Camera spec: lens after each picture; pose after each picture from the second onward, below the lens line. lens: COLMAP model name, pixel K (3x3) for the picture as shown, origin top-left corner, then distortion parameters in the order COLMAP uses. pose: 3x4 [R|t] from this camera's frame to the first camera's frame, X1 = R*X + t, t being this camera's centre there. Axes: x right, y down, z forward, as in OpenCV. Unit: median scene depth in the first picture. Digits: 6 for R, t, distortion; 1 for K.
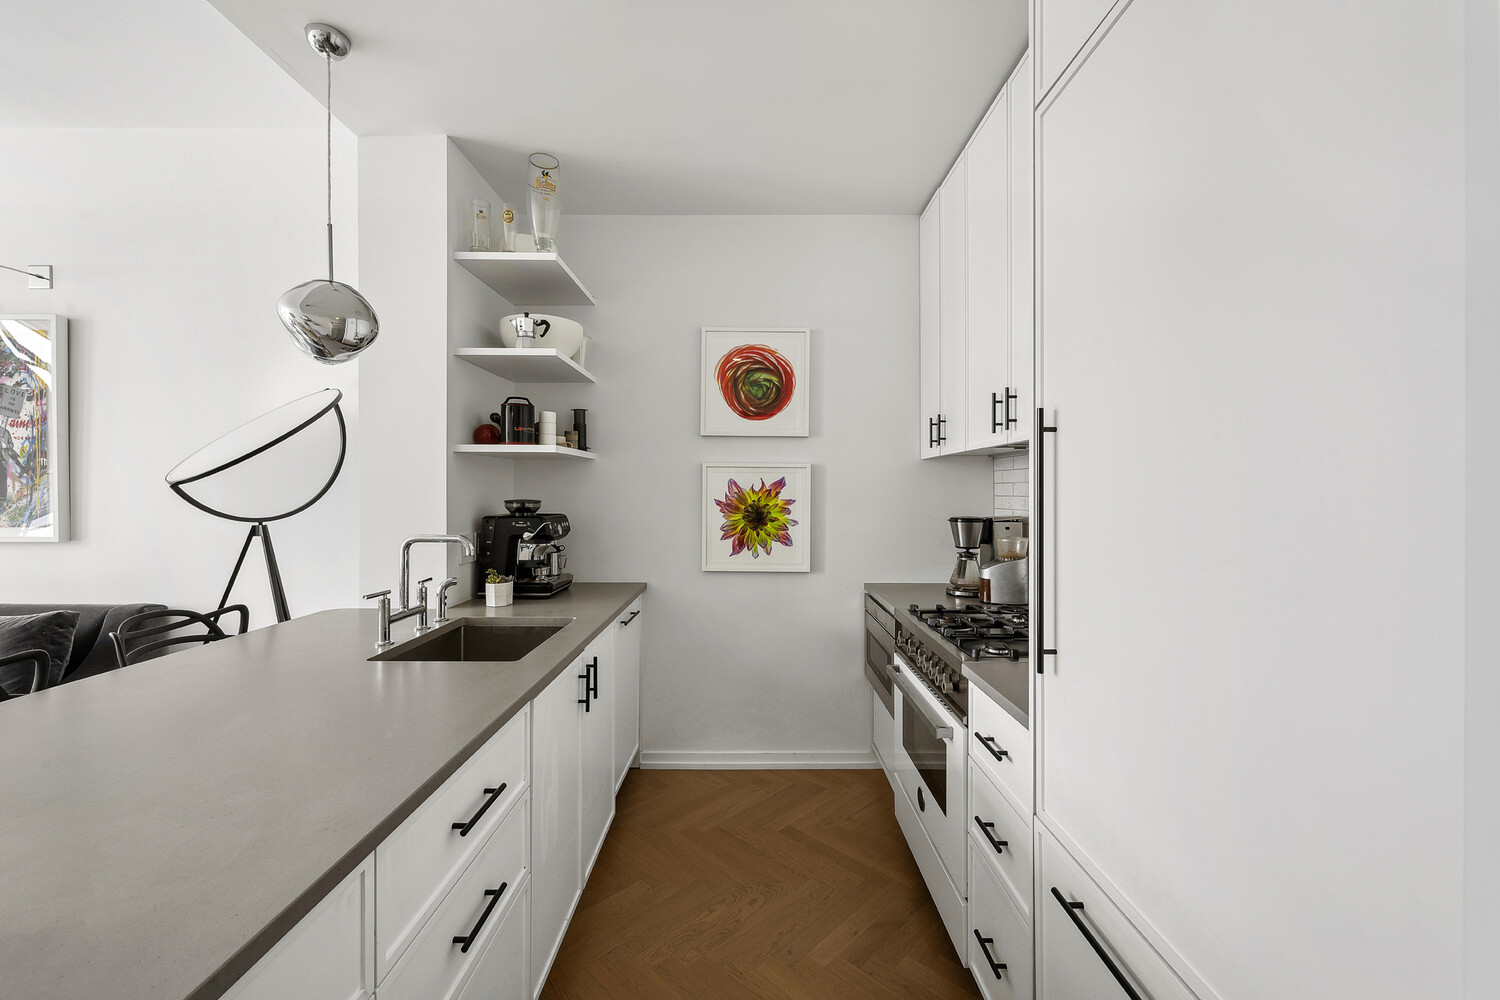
lens RADIAL K [[597.2, 0, 750.1], [0, 597.2, 491.5], [0, 0, 1]] dist [-0.002387, 0.000967]
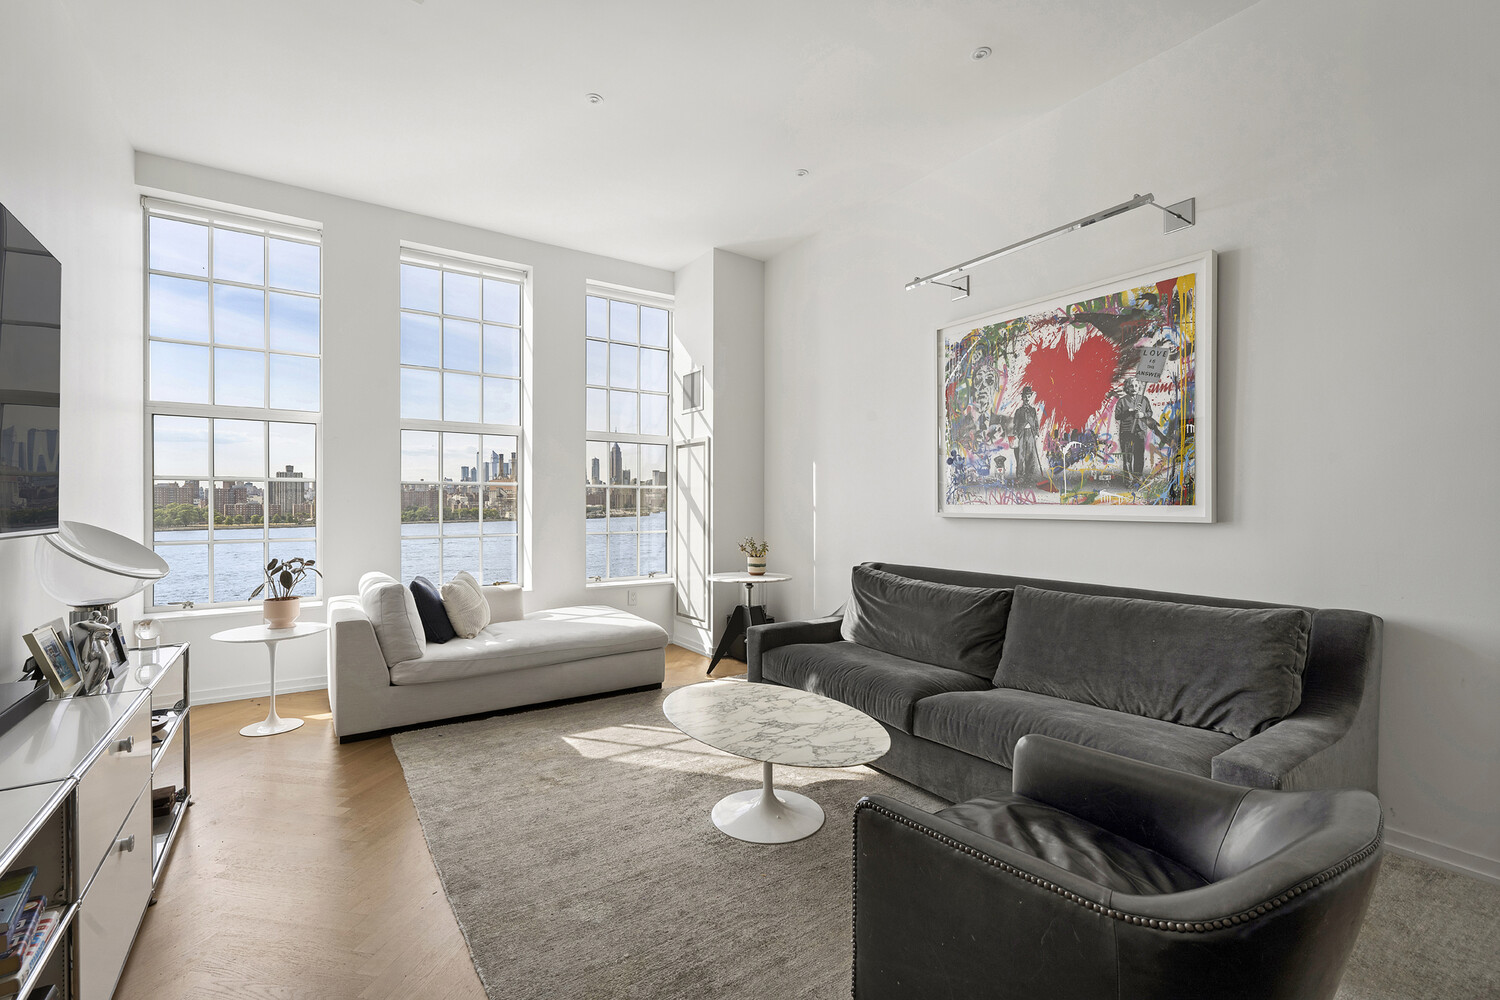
lens RADIAL K [[648.1, 0, 750.7], [0, 648.1, 506.1], [0, 0, 1]] dist [-0.003881, 0.000210]
pose [[0.560447, -0.001491, -0.828189, -0.896636], [0.000798, 0.999999, -0.001261, 0.072344], [0.828190, 0.000046, 0.560447, -0.046579]]
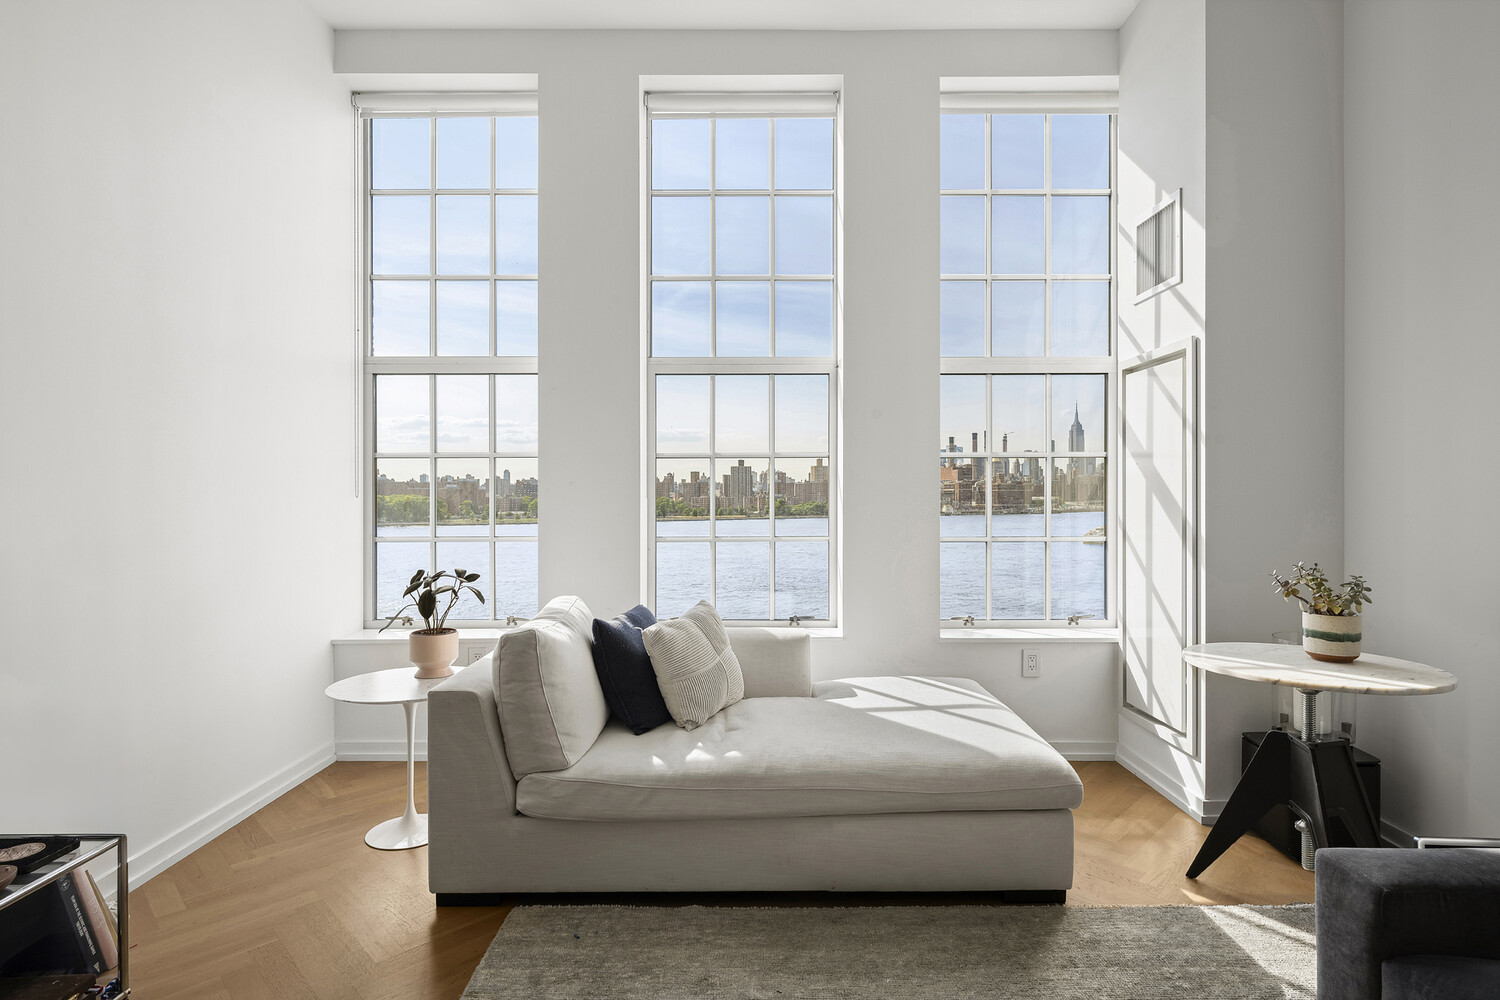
lens RADIAL K [[774.5, 0, 755.2], [0, 774.5, 499.4], [0, 0, 1]] dist [-0.000258, -0.001749]
pose [[-0.002739, -0.000995, -0.999996, -1.543297], [0.001506, 0.999998, -0.000999, 0.086104], [0.999995, -0.001509, -0.002737, 0.356826]]
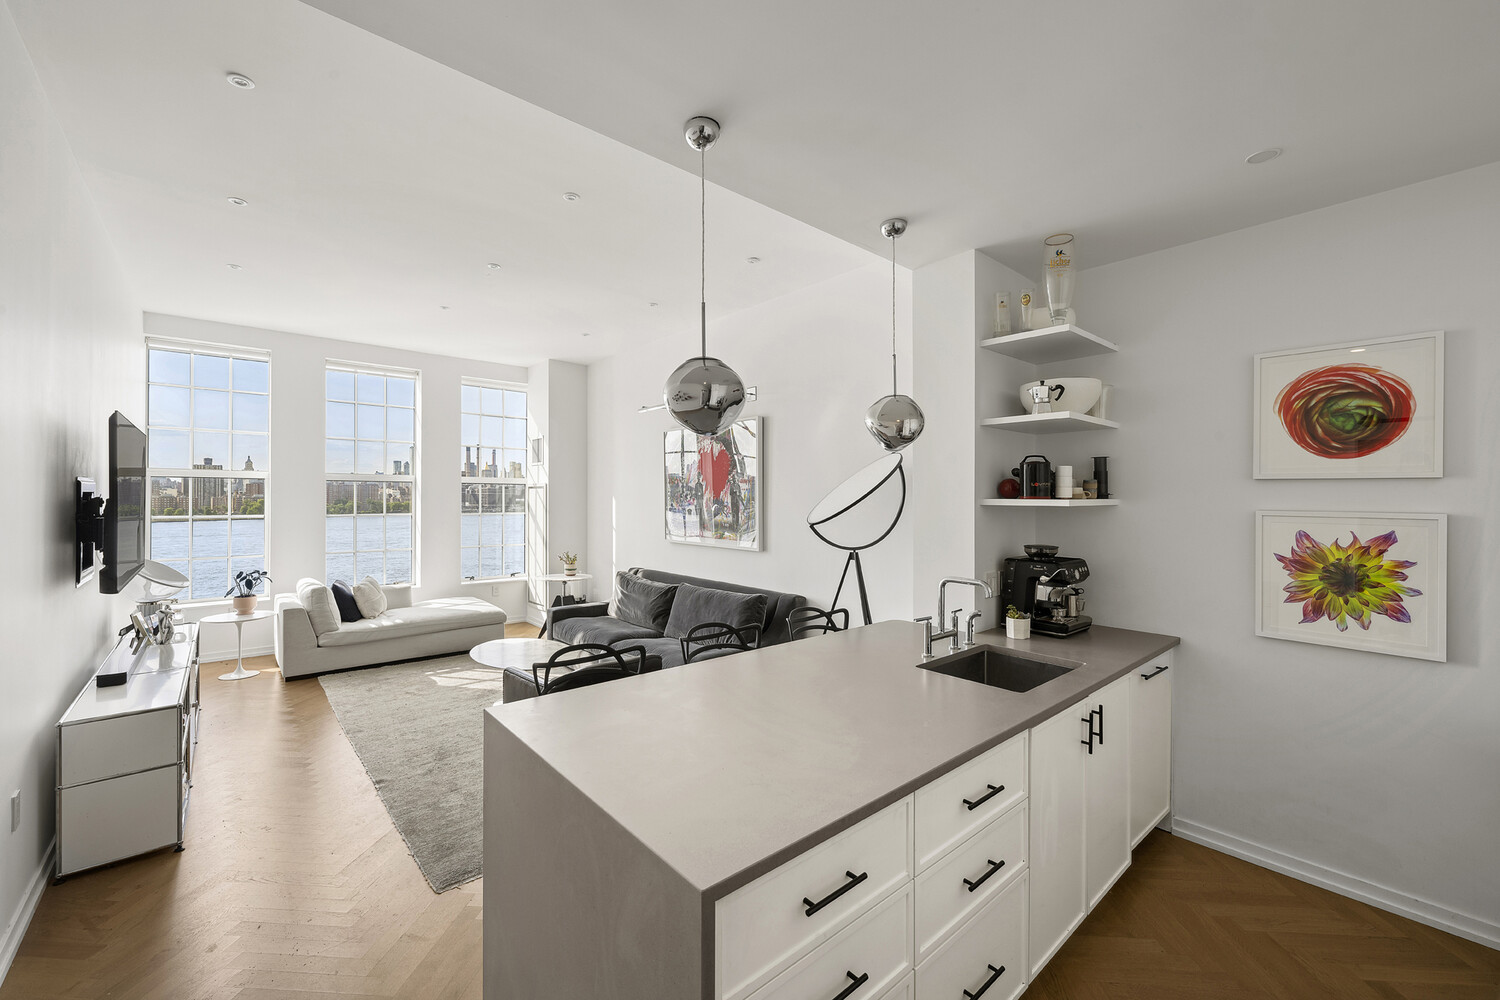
lens RADIAL K [[597.2, 0, 746.9], [0, 597.2, 499.4], [0, 0, 1]] dist [-0.002387, 0.000967]
pose [[0.652015, -0.001395, -0.758204, 0.100611], [-0.001551, 0.999994, -0.003174, -0.064225], [0.758204, 0.003245, 0.652009, -0.134512]]
